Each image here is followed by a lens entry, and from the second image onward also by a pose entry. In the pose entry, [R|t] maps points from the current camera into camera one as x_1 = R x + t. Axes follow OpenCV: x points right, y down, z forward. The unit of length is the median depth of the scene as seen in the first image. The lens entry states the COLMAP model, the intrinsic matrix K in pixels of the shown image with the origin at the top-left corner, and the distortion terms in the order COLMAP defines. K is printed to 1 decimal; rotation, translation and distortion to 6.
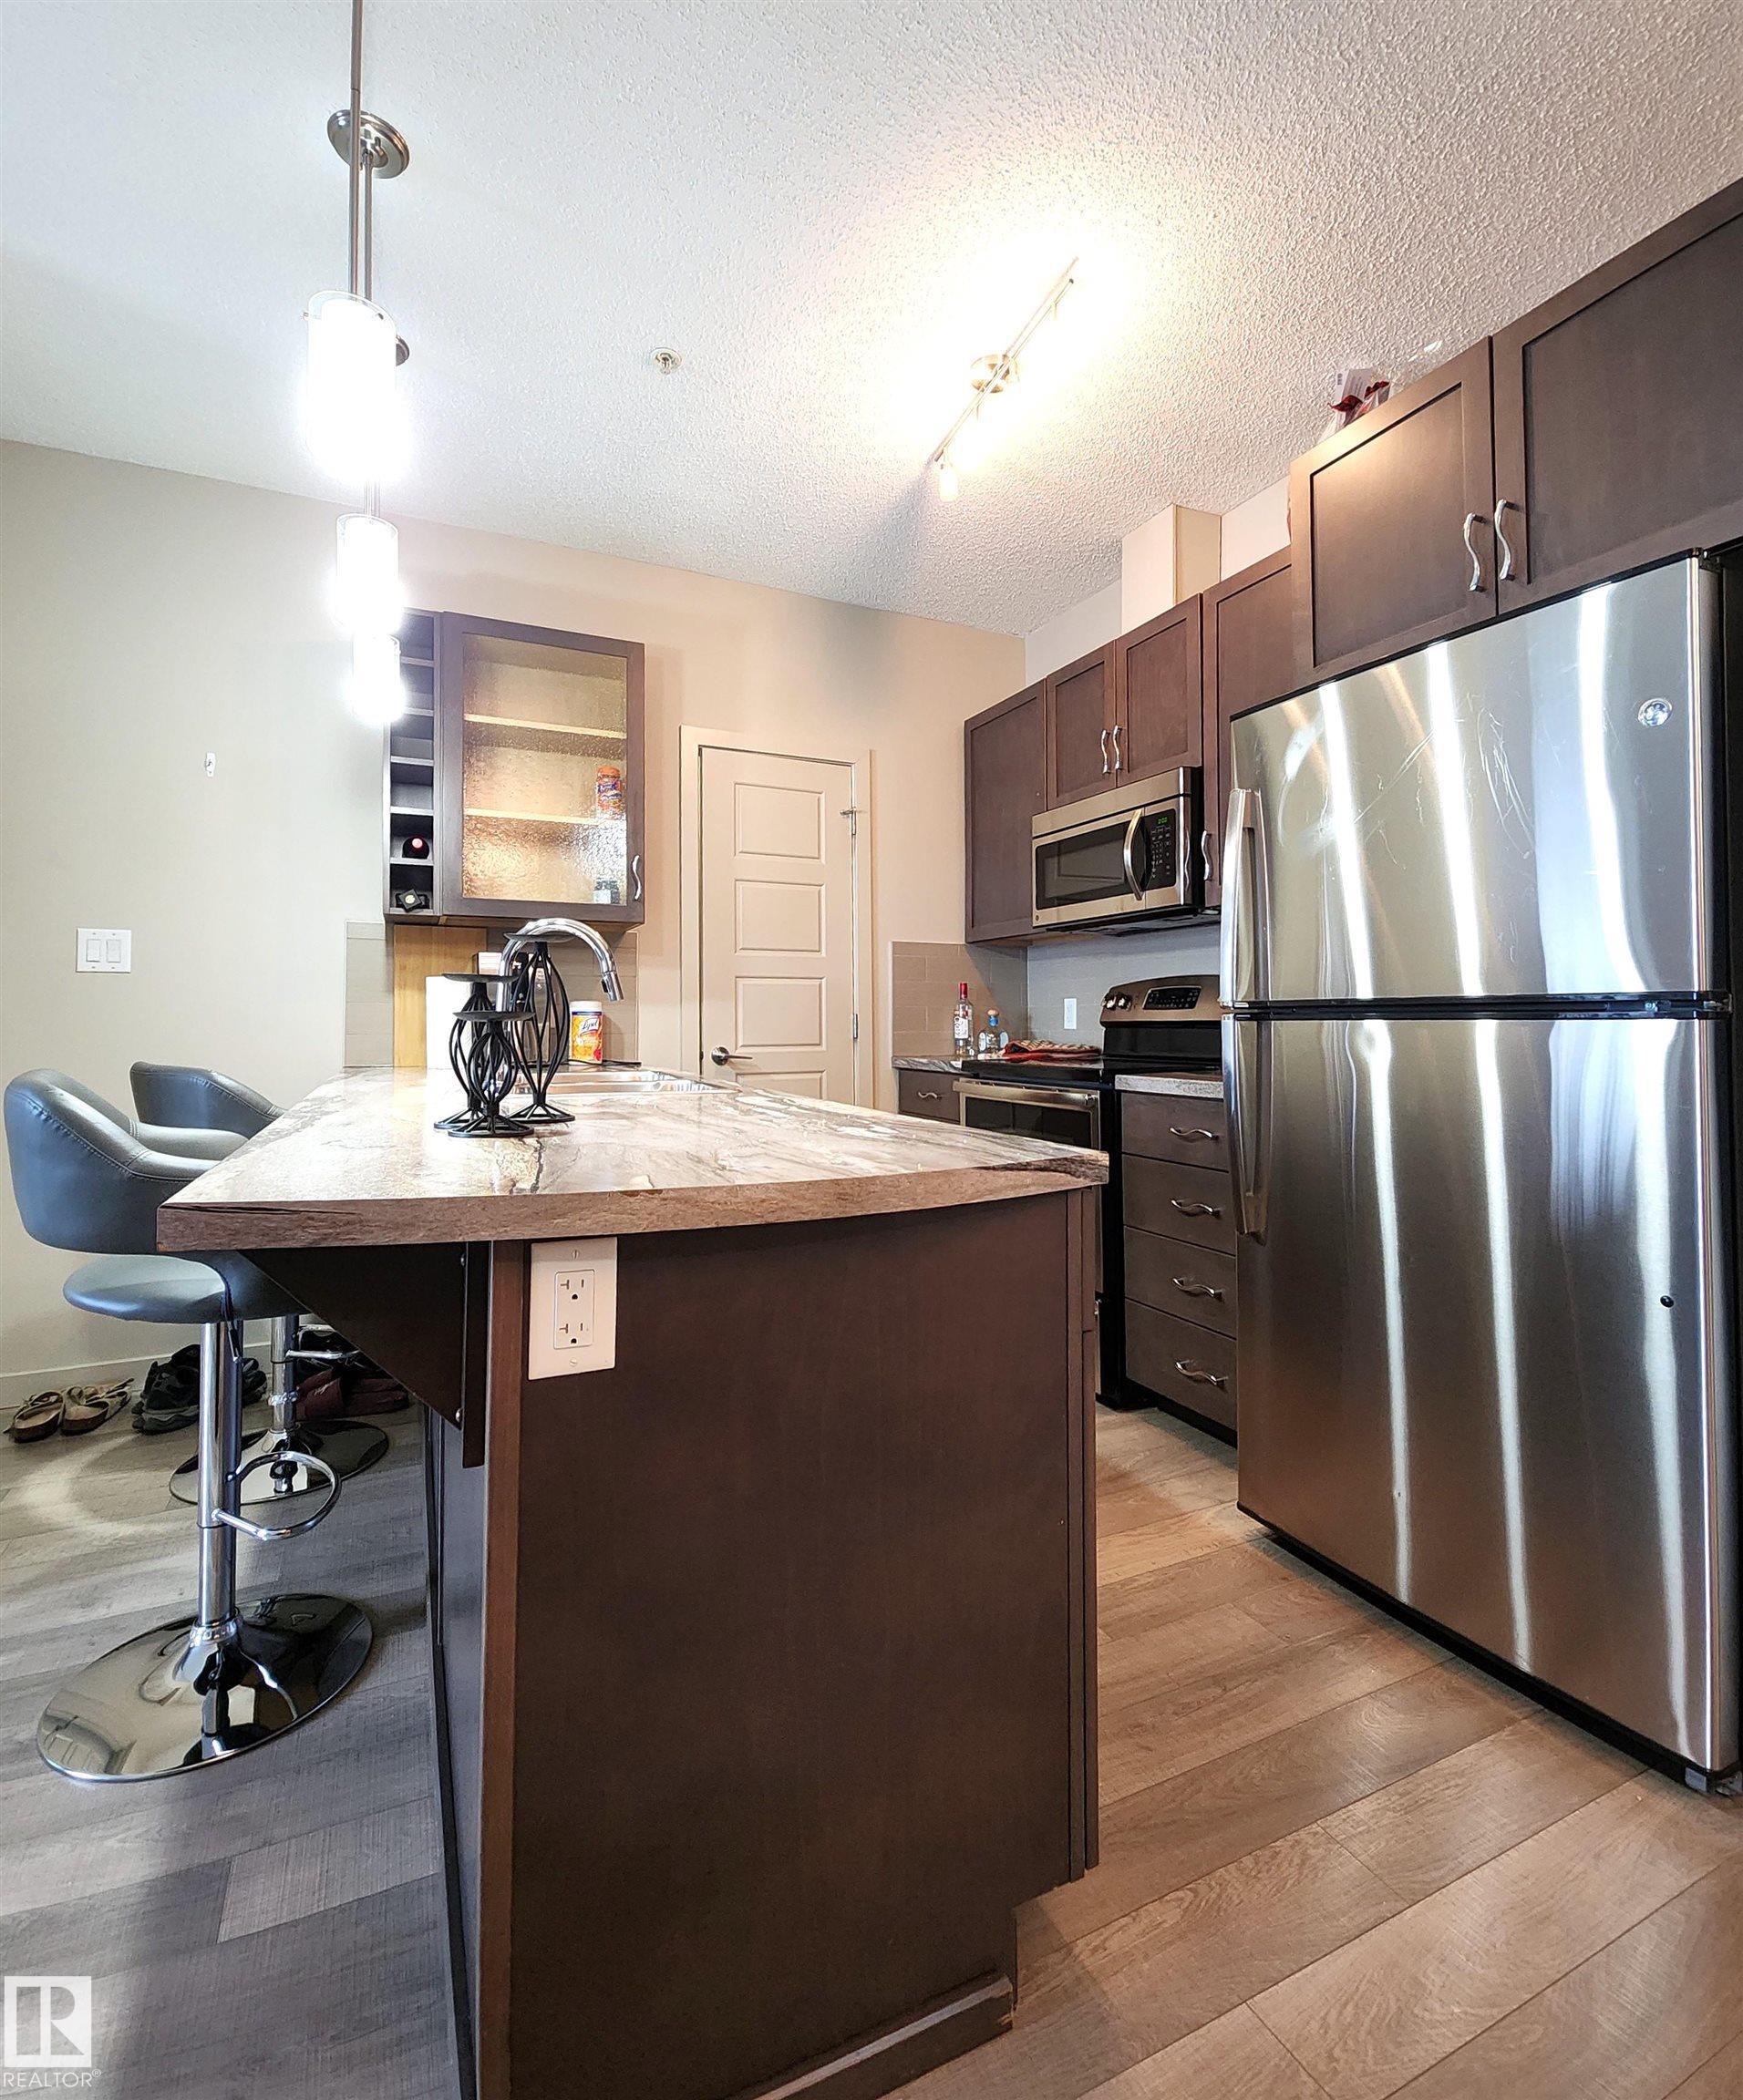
lens RADIAL K [[990.4, 0, 869.0], [0, 990.4, 1004.2], [0, 0, 1]] dist [0.000237, 0.000302]
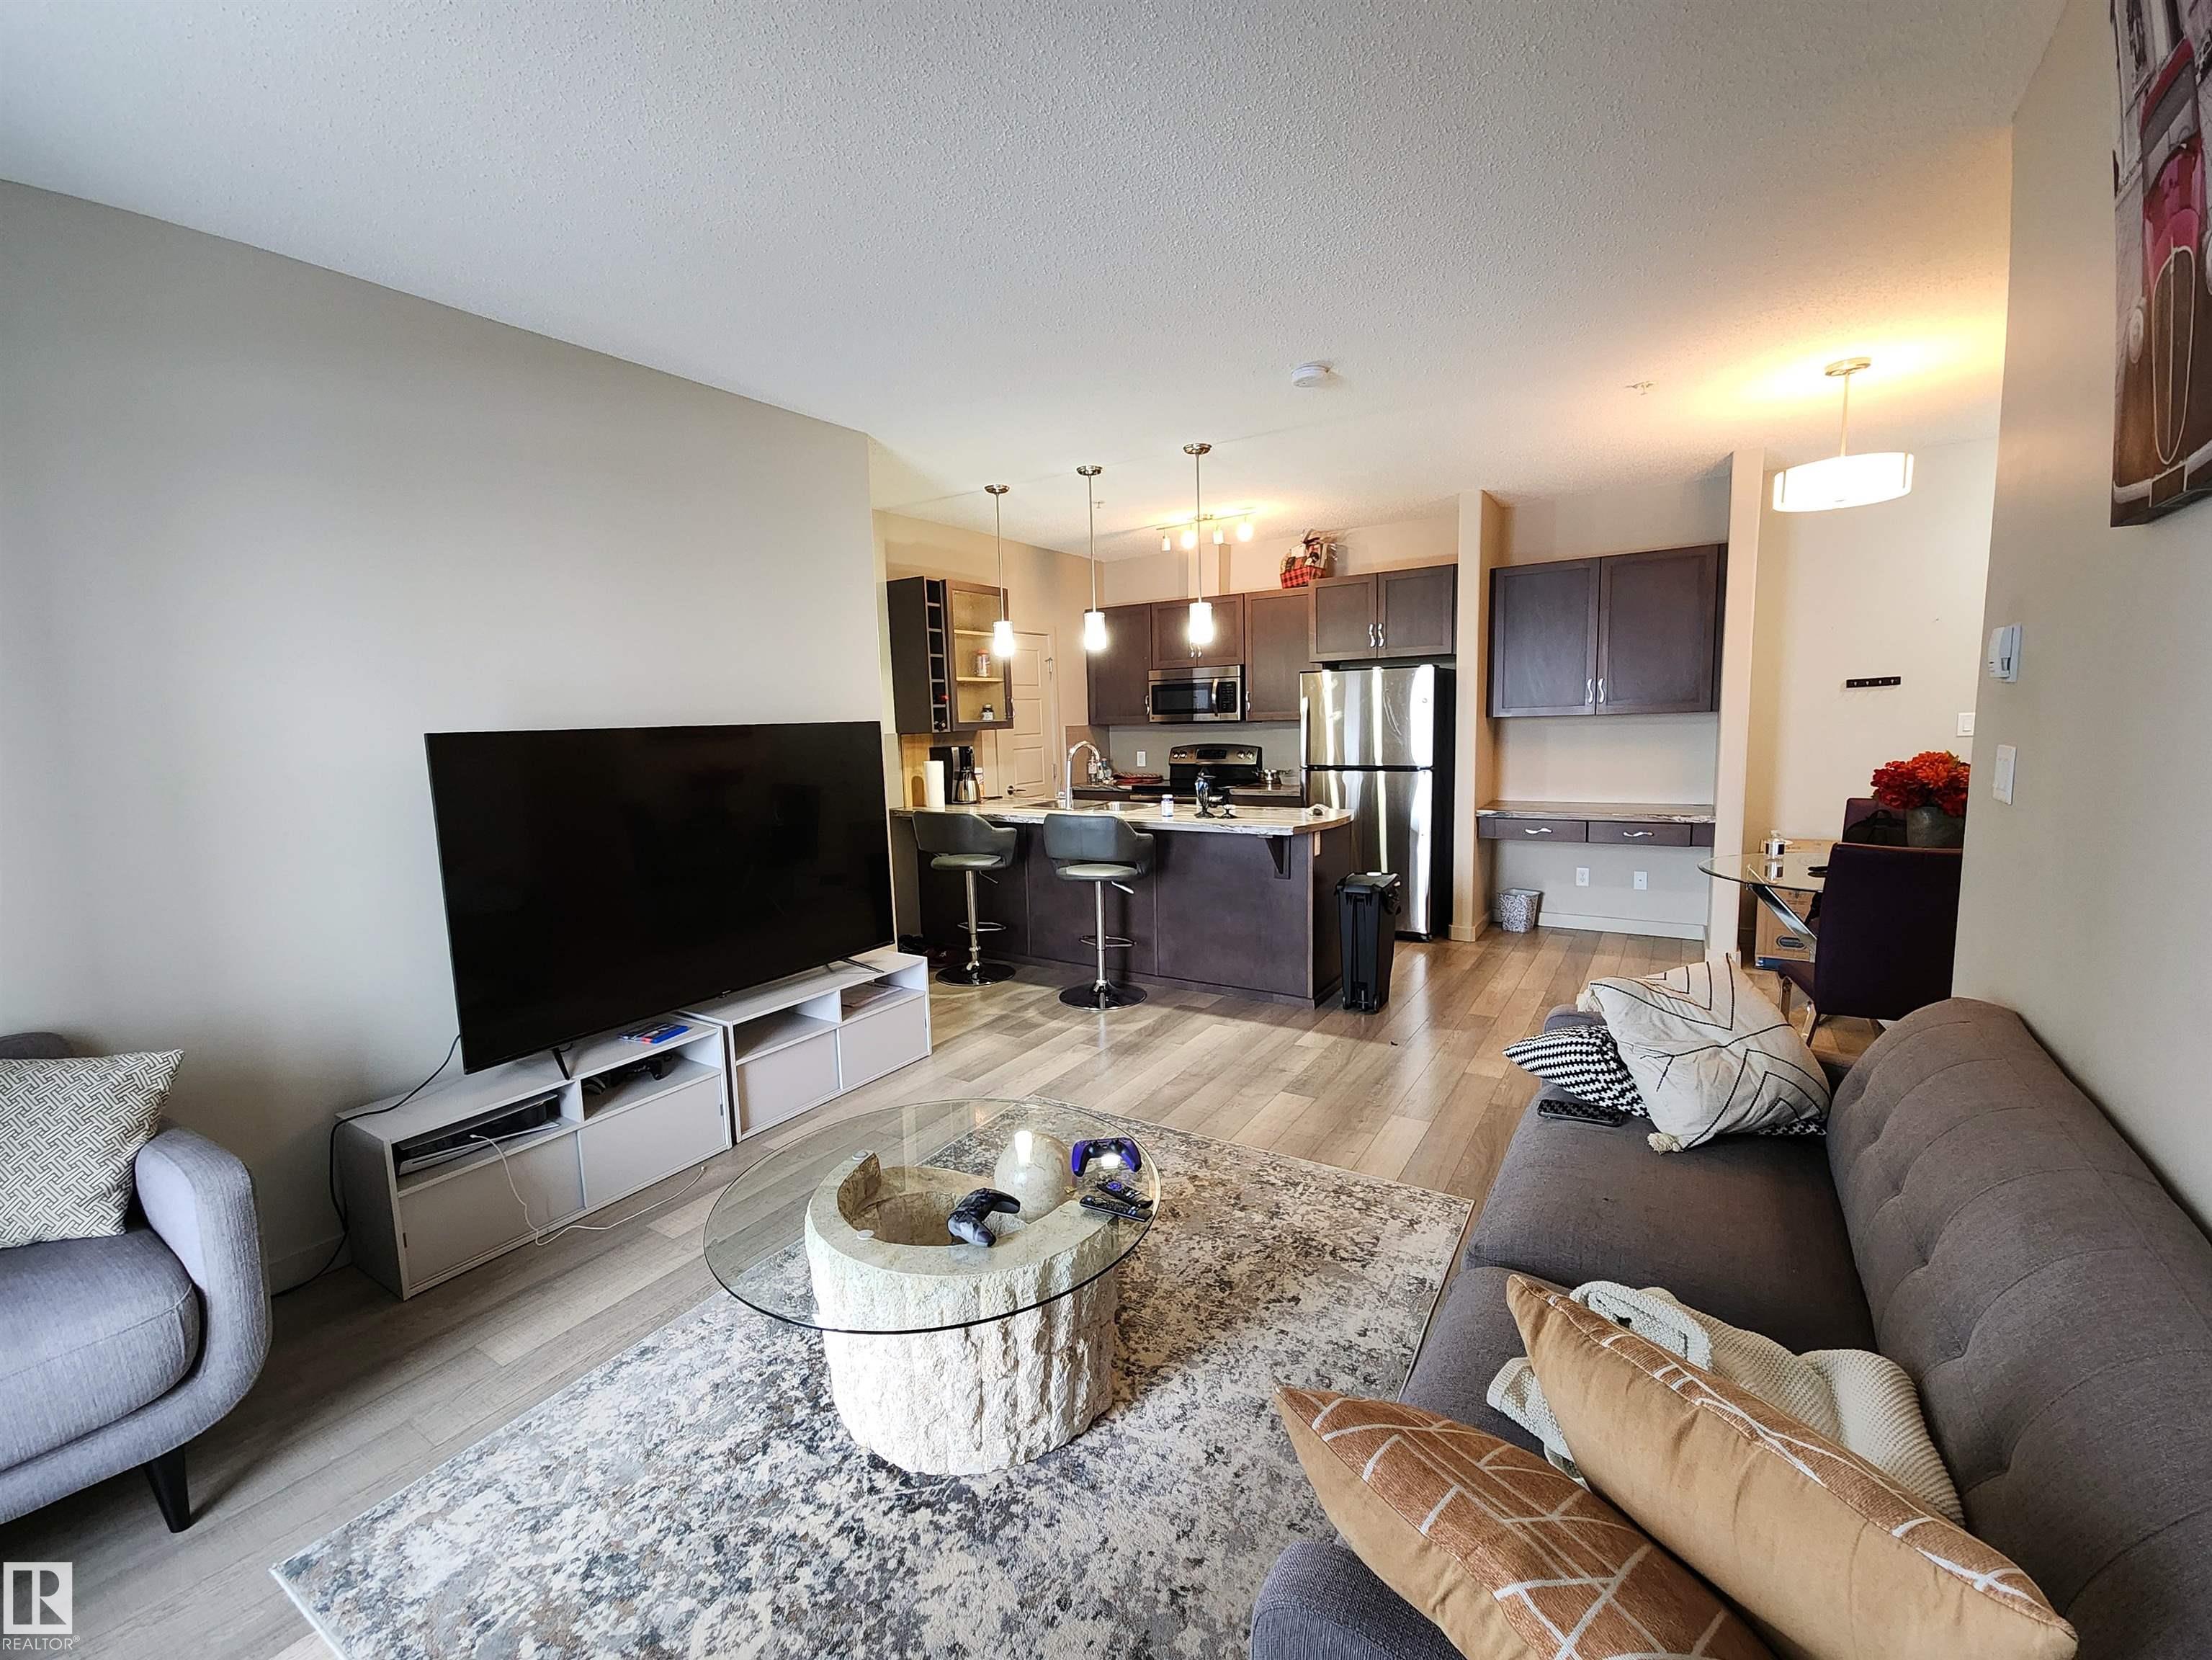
lens RADIAL K [[950.3, 0, 1106.0], [0, 950.3, 830.0], [0, 0, 1]] dist [-0.000084, -0.000049]
pose [[0.839281, -0.082515, 0.537400, -1.076341], [0.012311, 0.991047, 0.132943, -0.123894], [-0.543558, -0.104961, 0.832783, -0.716431]]
